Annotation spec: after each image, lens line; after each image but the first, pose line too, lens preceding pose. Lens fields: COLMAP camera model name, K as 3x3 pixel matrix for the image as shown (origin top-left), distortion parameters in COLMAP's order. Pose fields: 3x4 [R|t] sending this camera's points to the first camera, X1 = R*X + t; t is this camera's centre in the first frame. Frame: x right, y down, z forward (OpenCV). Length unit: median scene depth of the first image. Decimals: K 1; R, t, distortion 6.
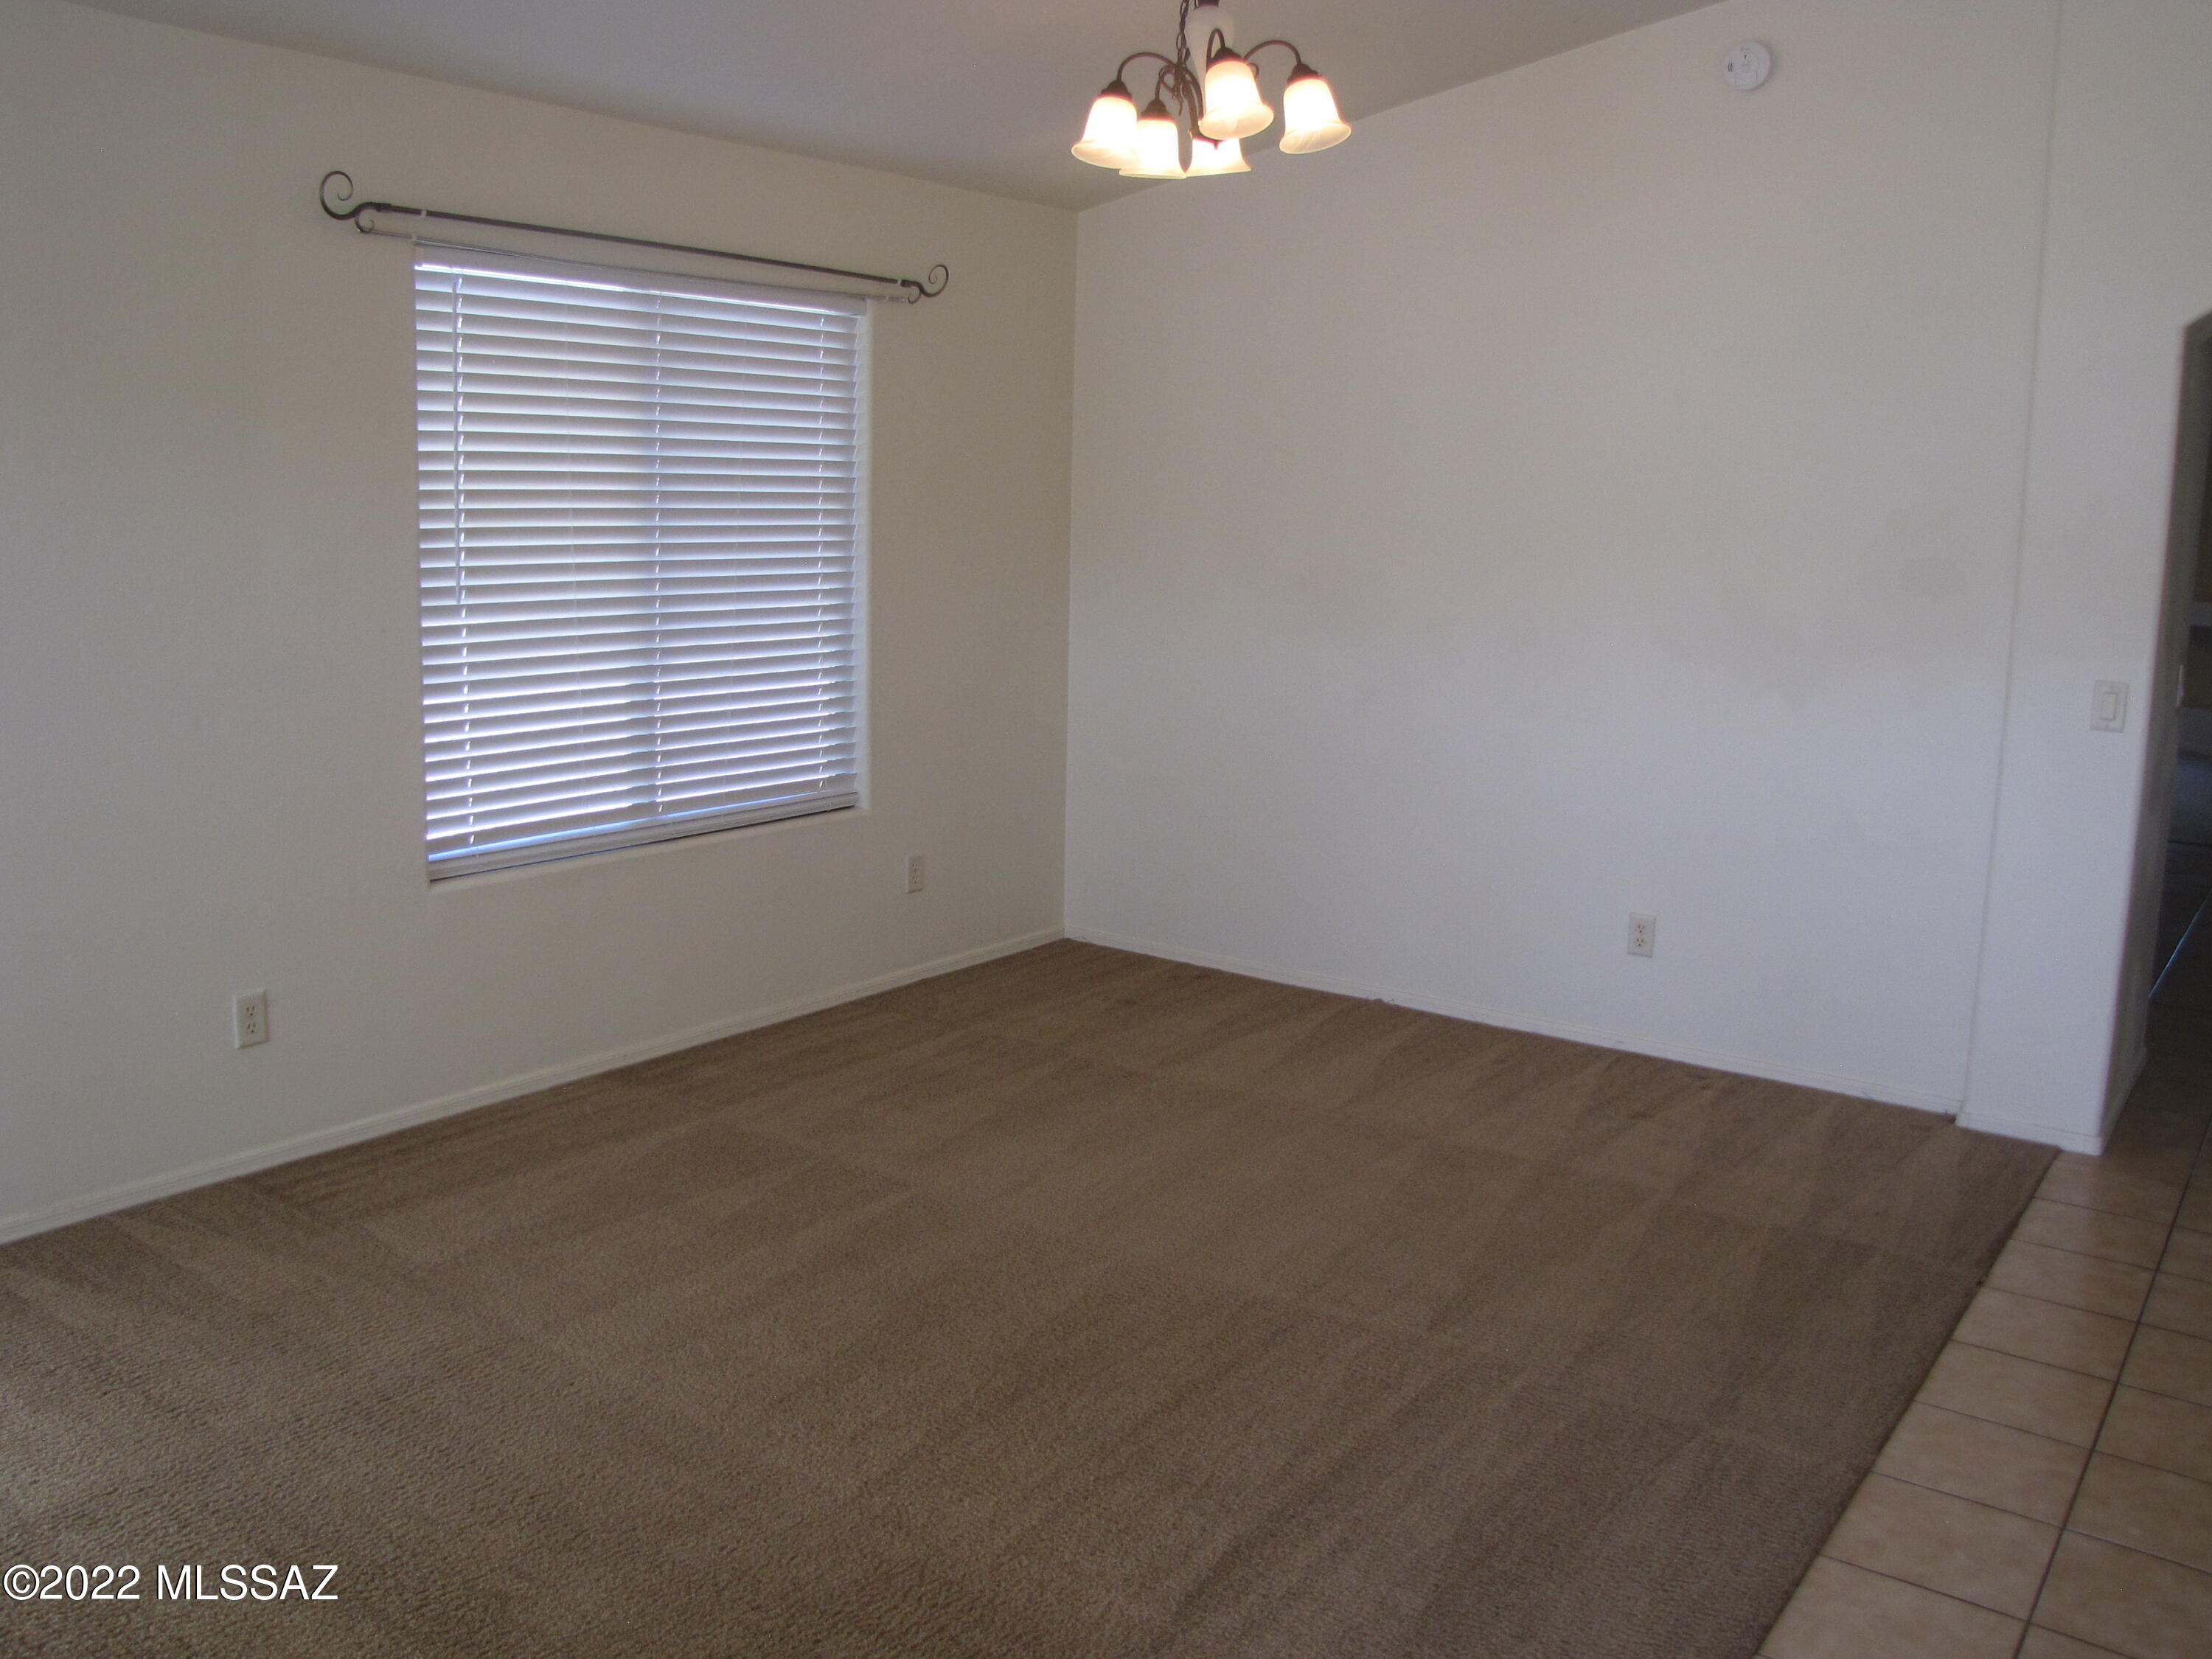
lens RADIAL K [[1902.9, 0, 1129.3], [0, 1902.9, 805.5], [0, 0, 1]] dist [-0.175547, 0.148651]
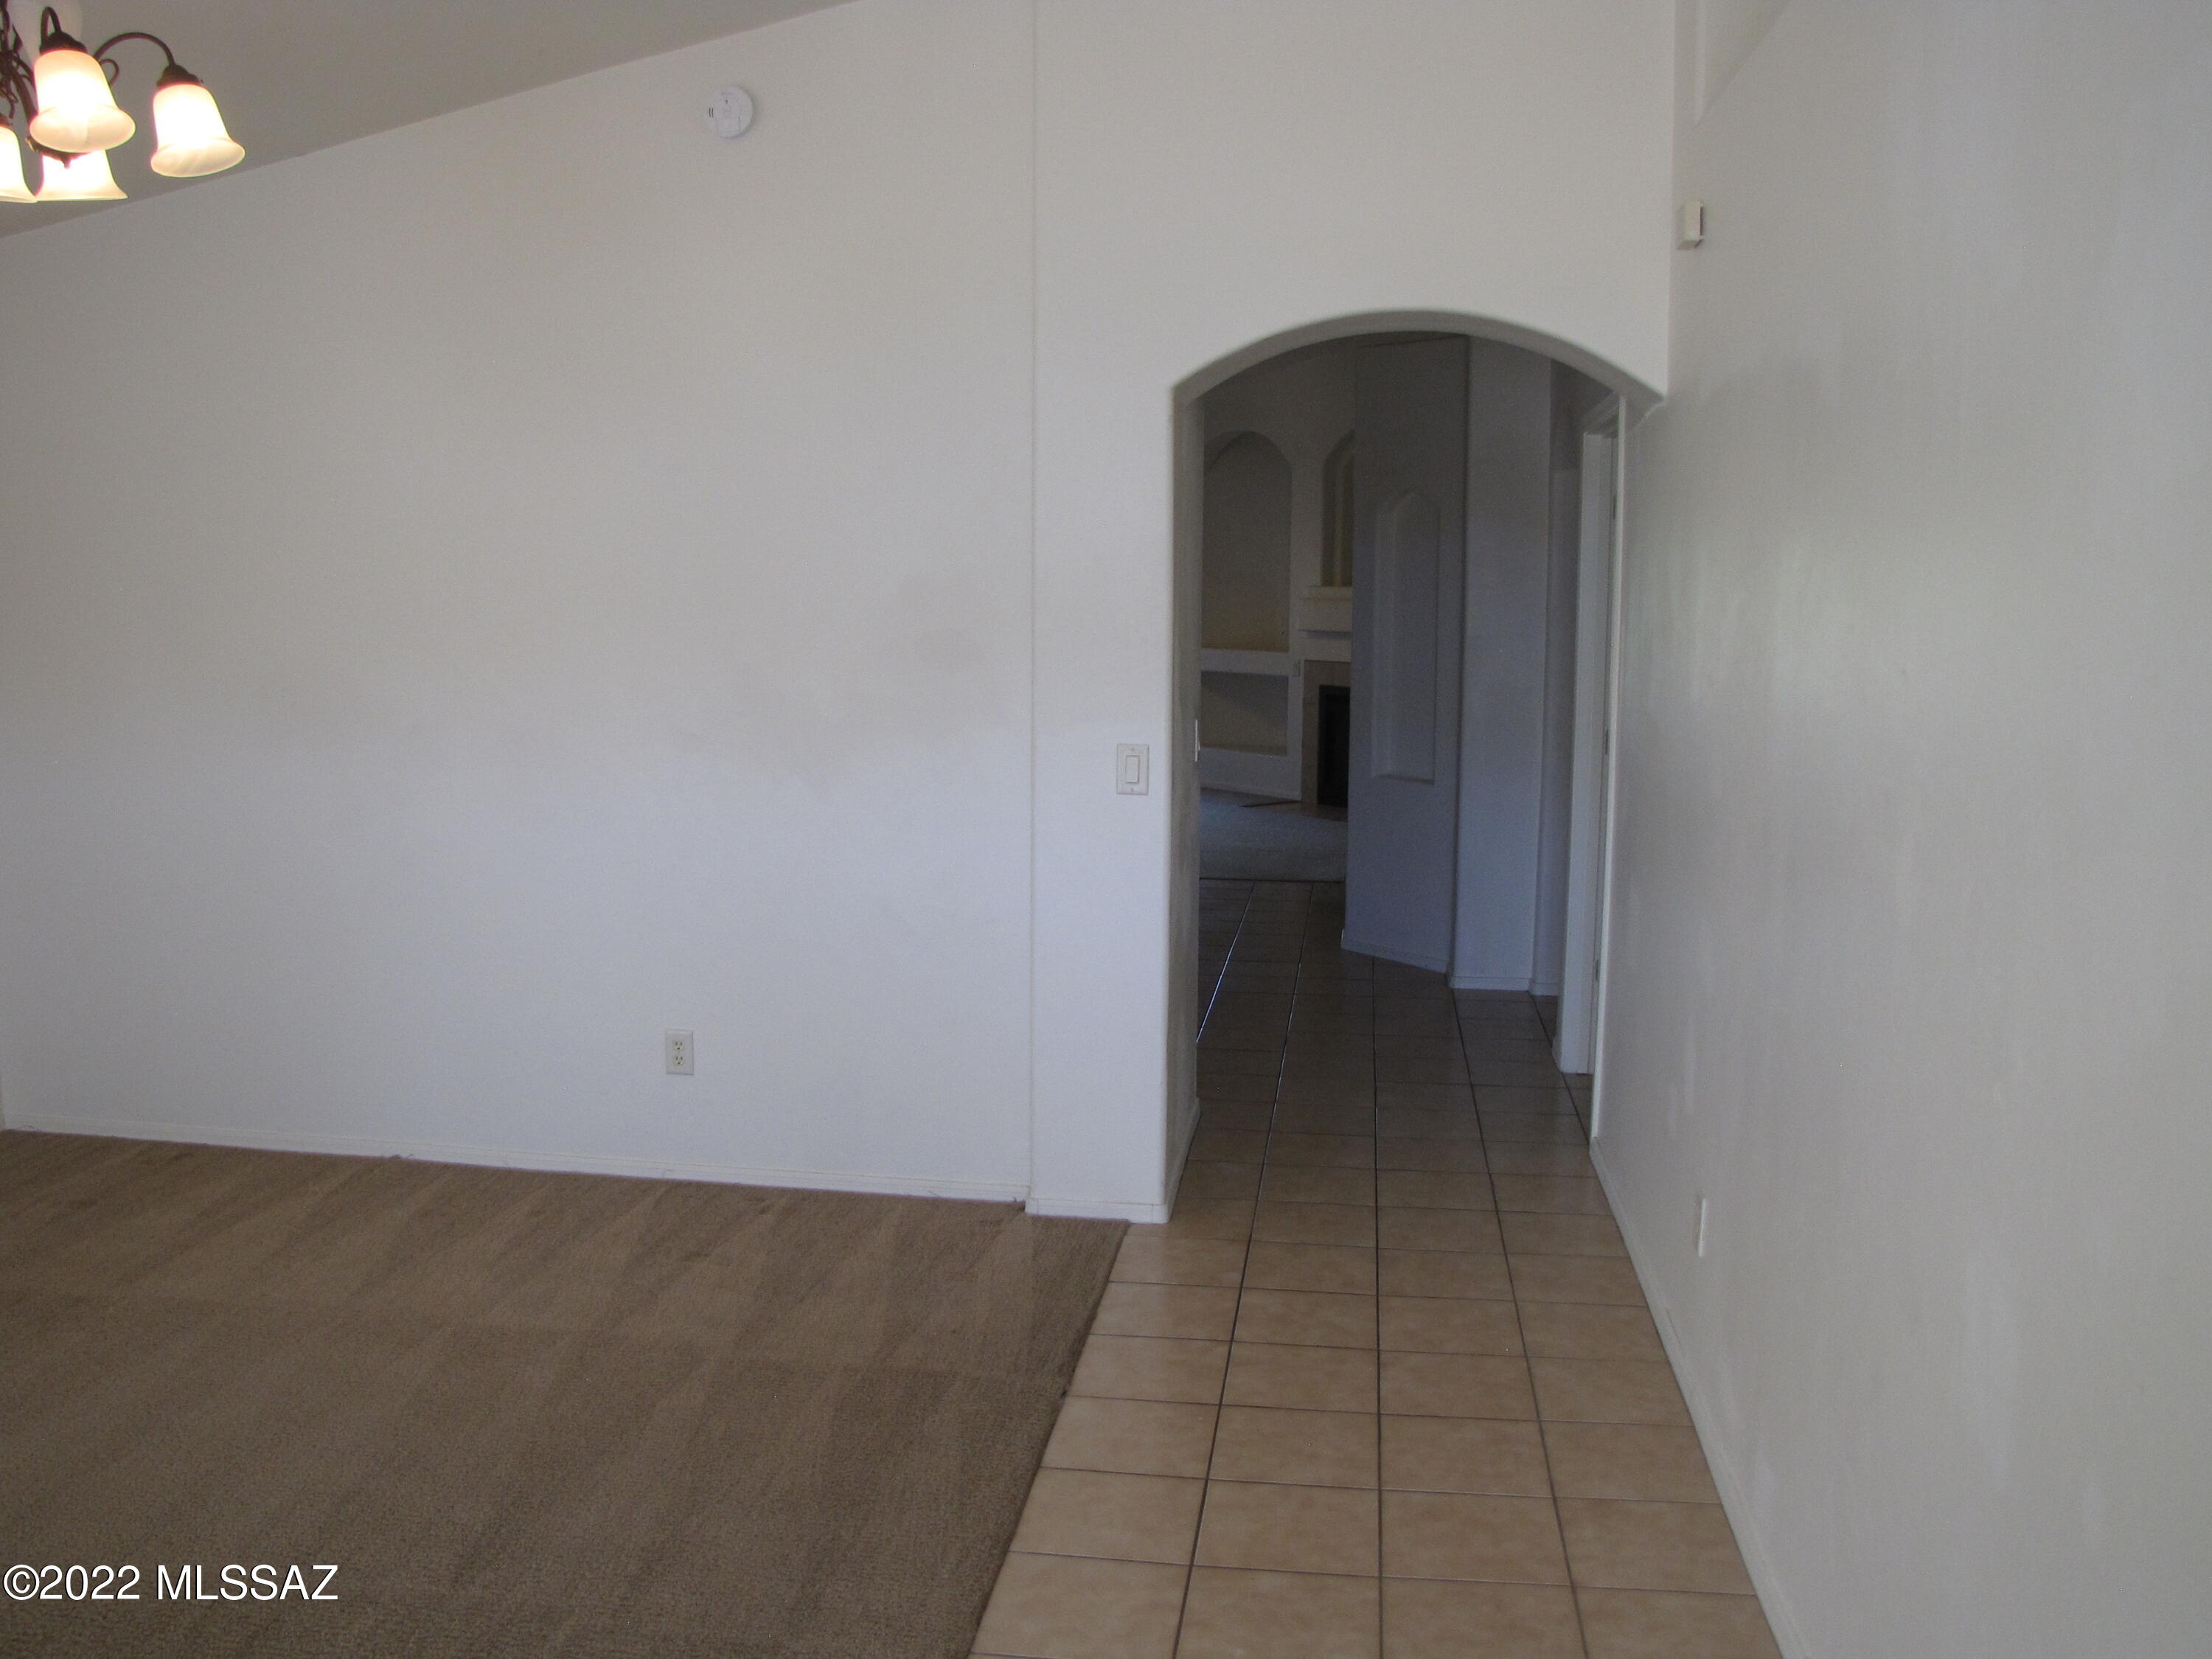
lens RADIAL K [[1902.9, 0, 1095.8], [0, 1902.9, 816.6], [0, 0, 1]] dist [-0.175547, 0.148651]
pose [[0.890188, -0.075880, 0.449230, 0.059919], [0.089980, 0.995892, -0.010086, -0.021022], [-0.446620, 0.049401, 0.893359, 0.101686]]
